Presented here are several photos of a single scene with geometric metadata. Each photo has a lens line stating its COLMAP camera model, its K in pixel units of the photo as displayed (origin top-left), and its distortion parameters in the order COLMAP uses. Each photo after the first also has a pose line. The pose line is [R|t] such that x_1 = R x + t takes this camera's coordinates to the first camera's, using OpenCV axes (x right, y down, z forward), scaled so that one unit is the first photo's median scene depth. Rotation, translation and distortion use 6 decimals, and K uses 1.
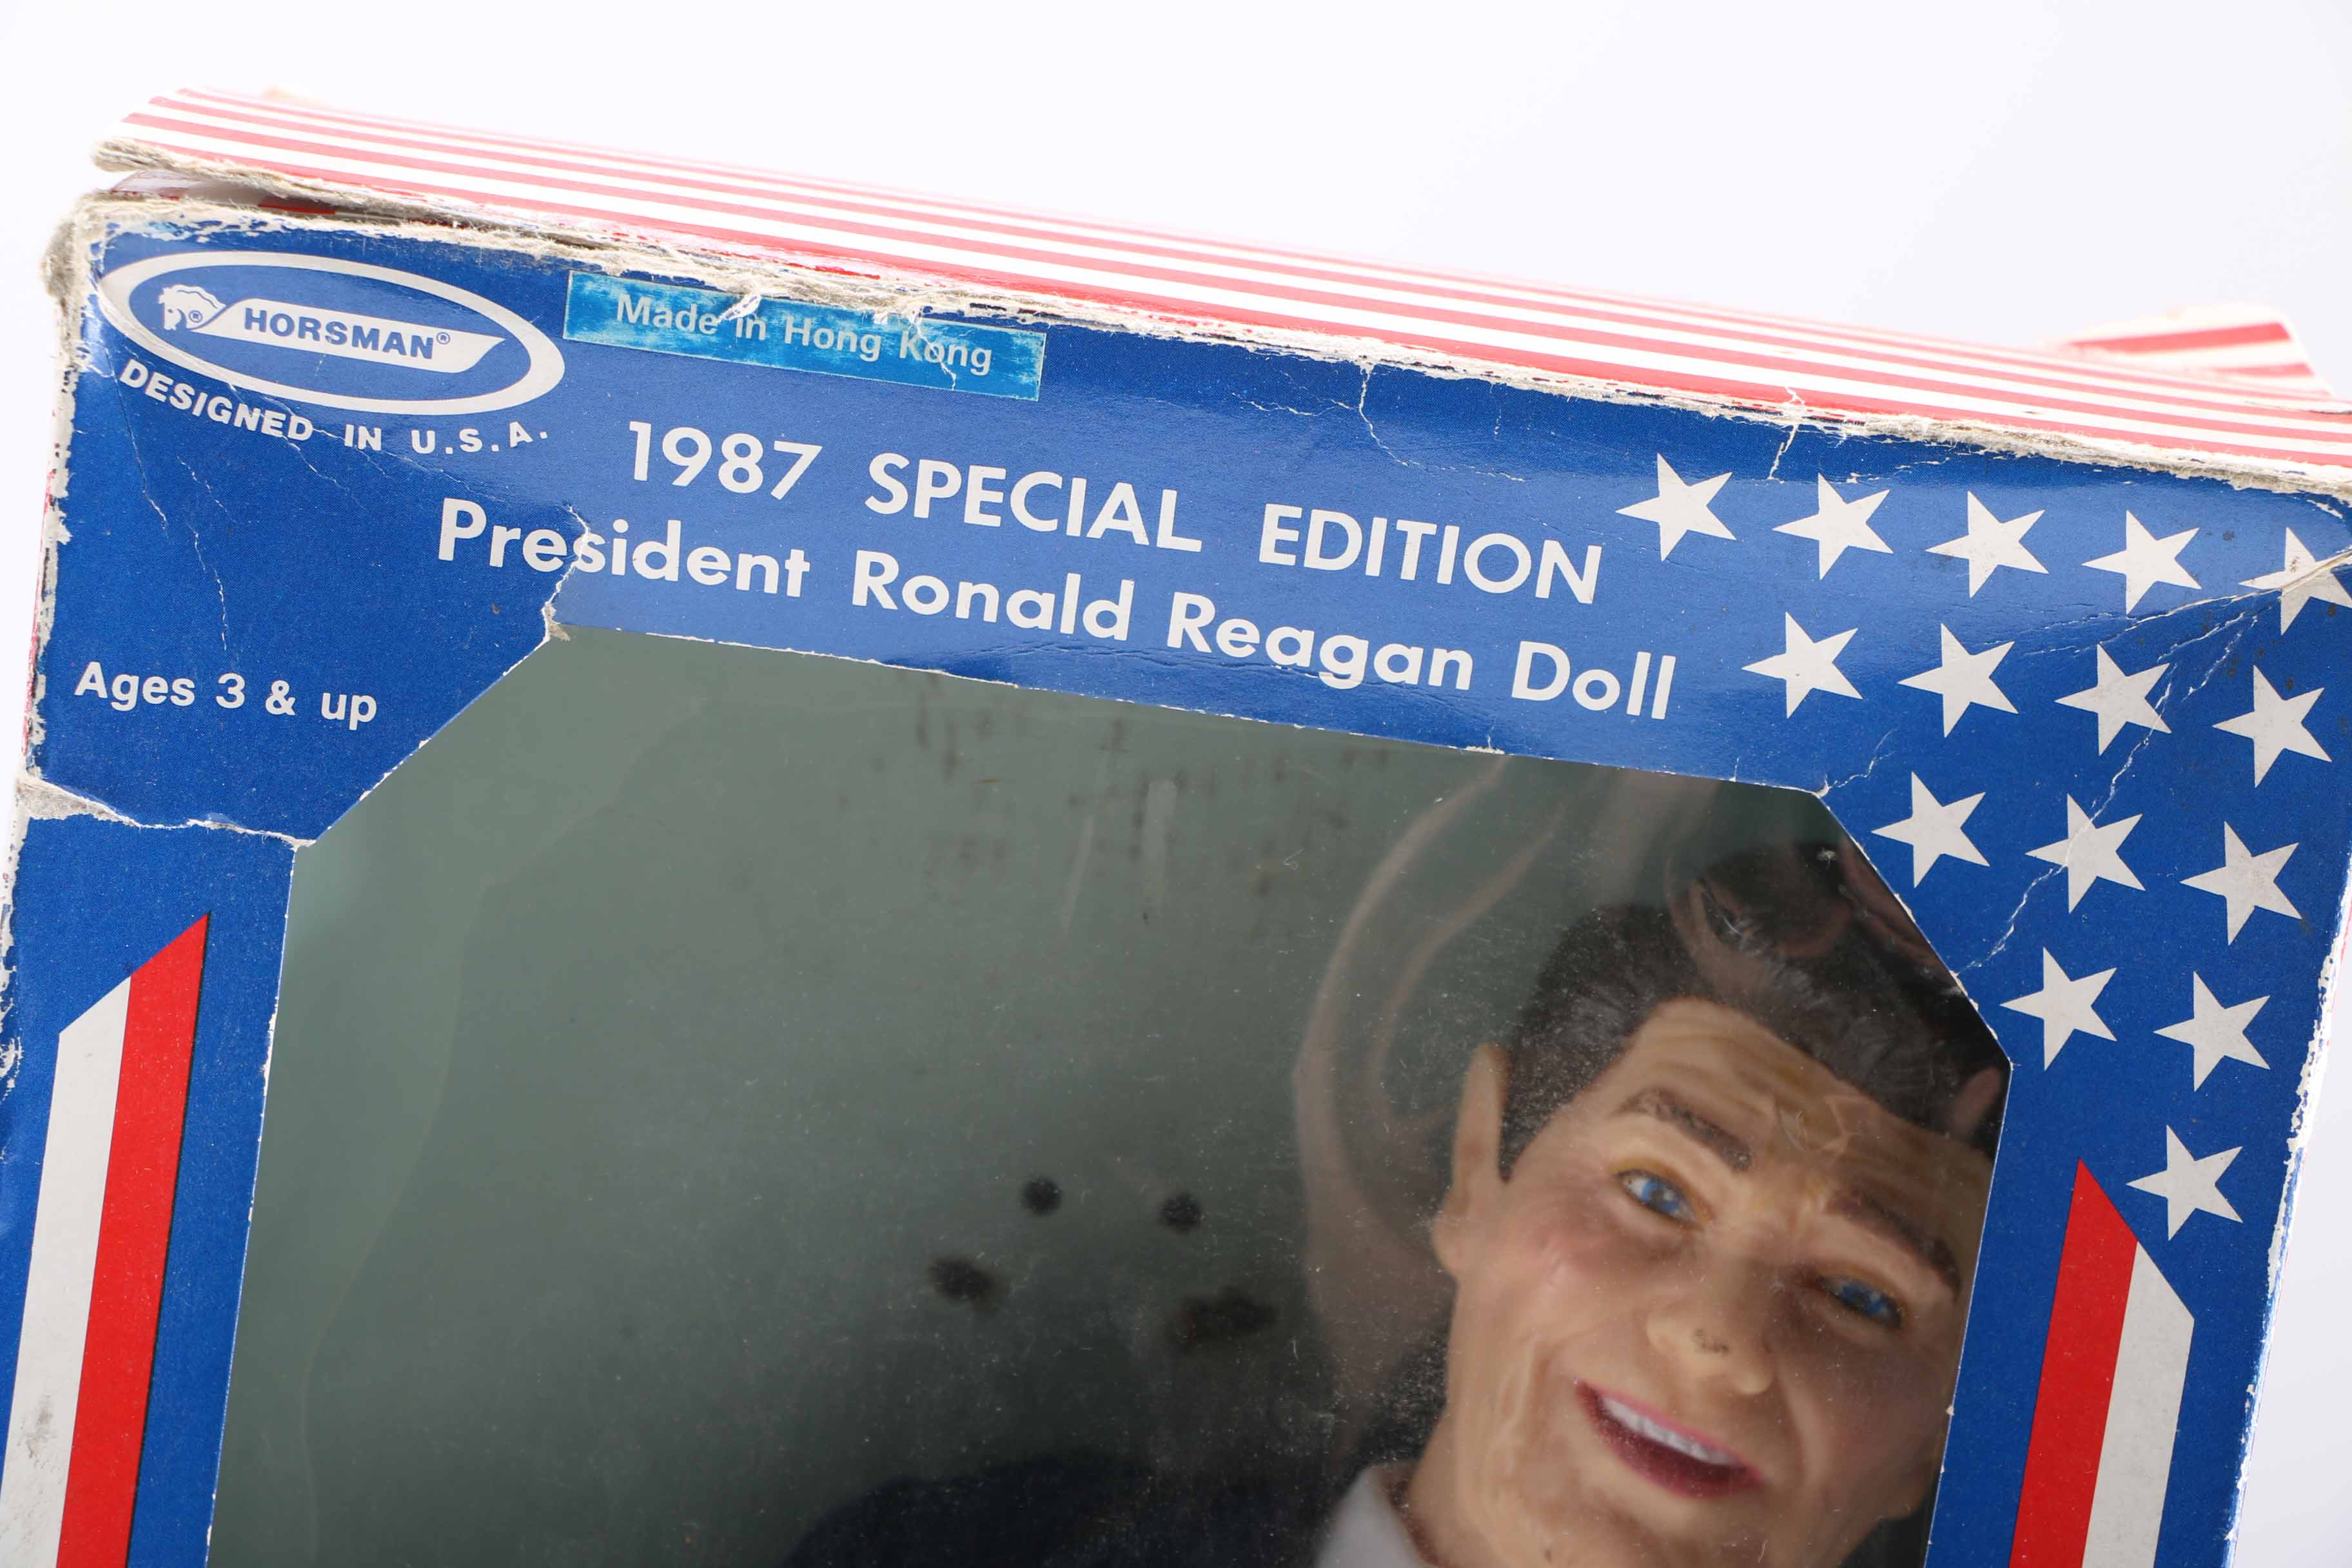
lens RADIAL K [[6477.8, 0, 1170.7], [0, 6477.8, 783.5], [0, 0, 1]] dist [0.334535, 0.000000]
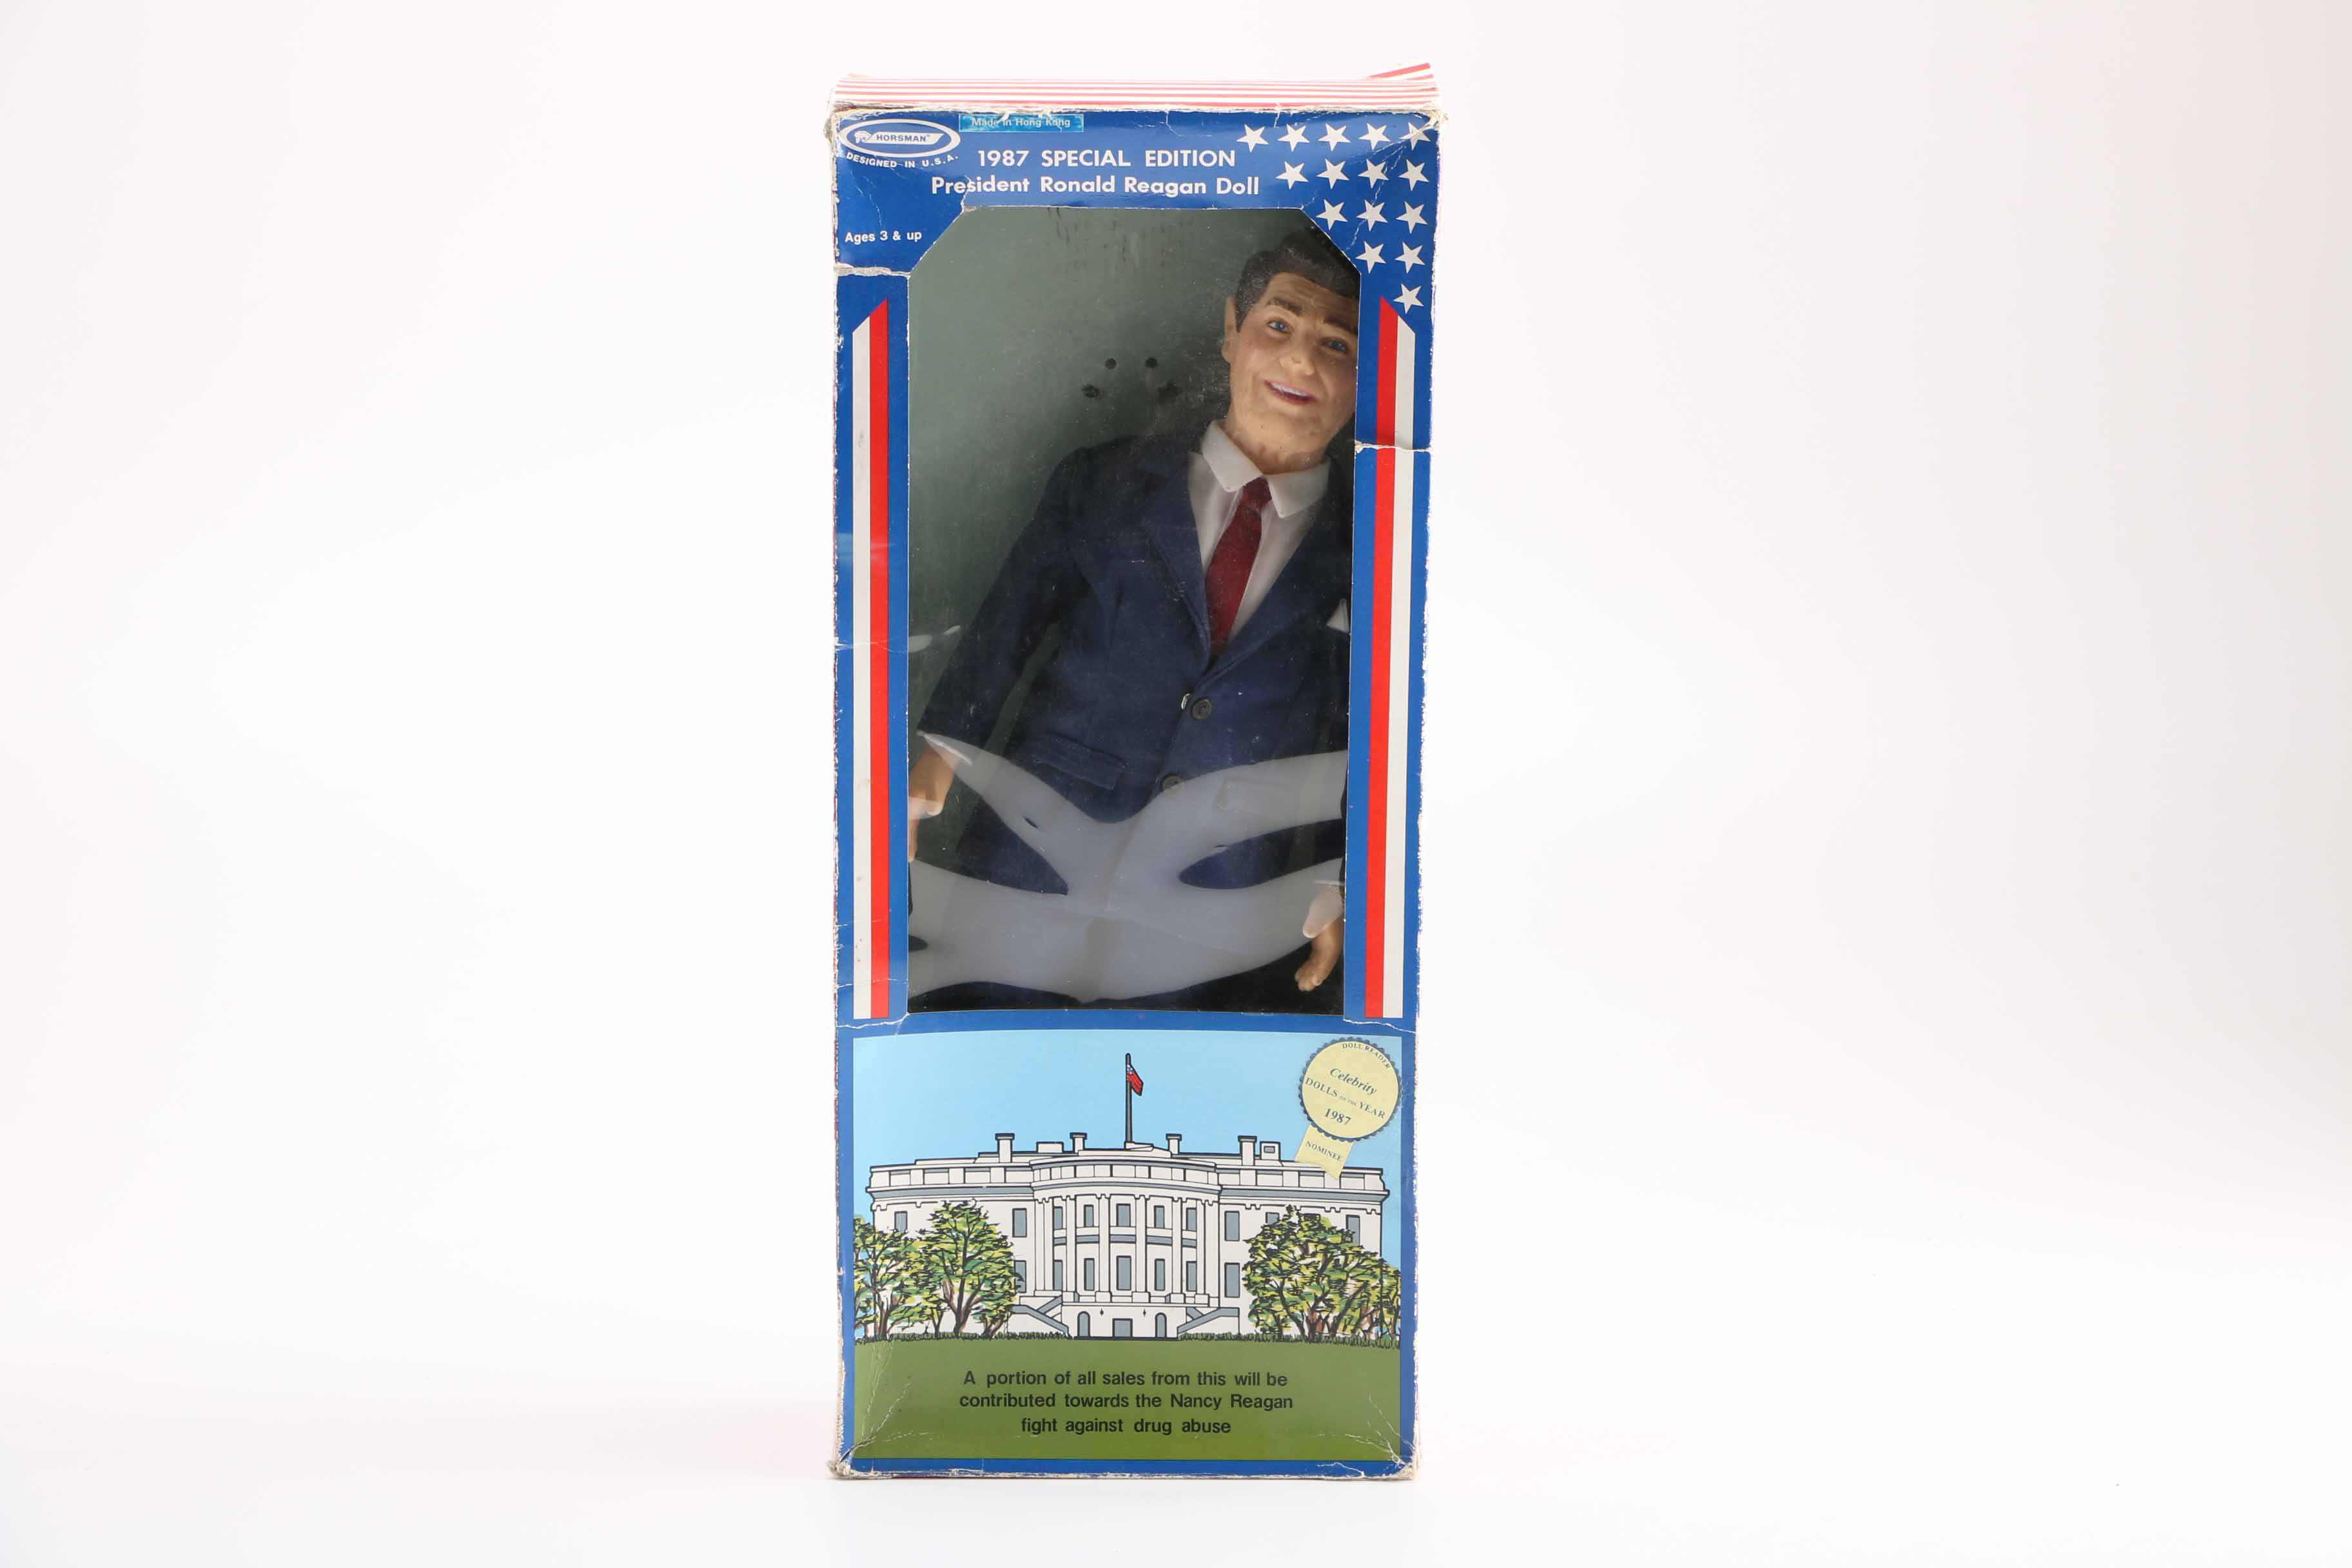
lens RADIAL K [[5397.0, 0, 1191.4], [0, 5397.0, 782.3], [0, 0, 1]] dist [0.122856, 0.000000]
pose [[0.991529, -0.129496, -0.010019, 0.024912], [0.129879, 0.989141, 0.068781, 0.108404], [0.001003, -0.069500, 0.997581, -2.183468]]
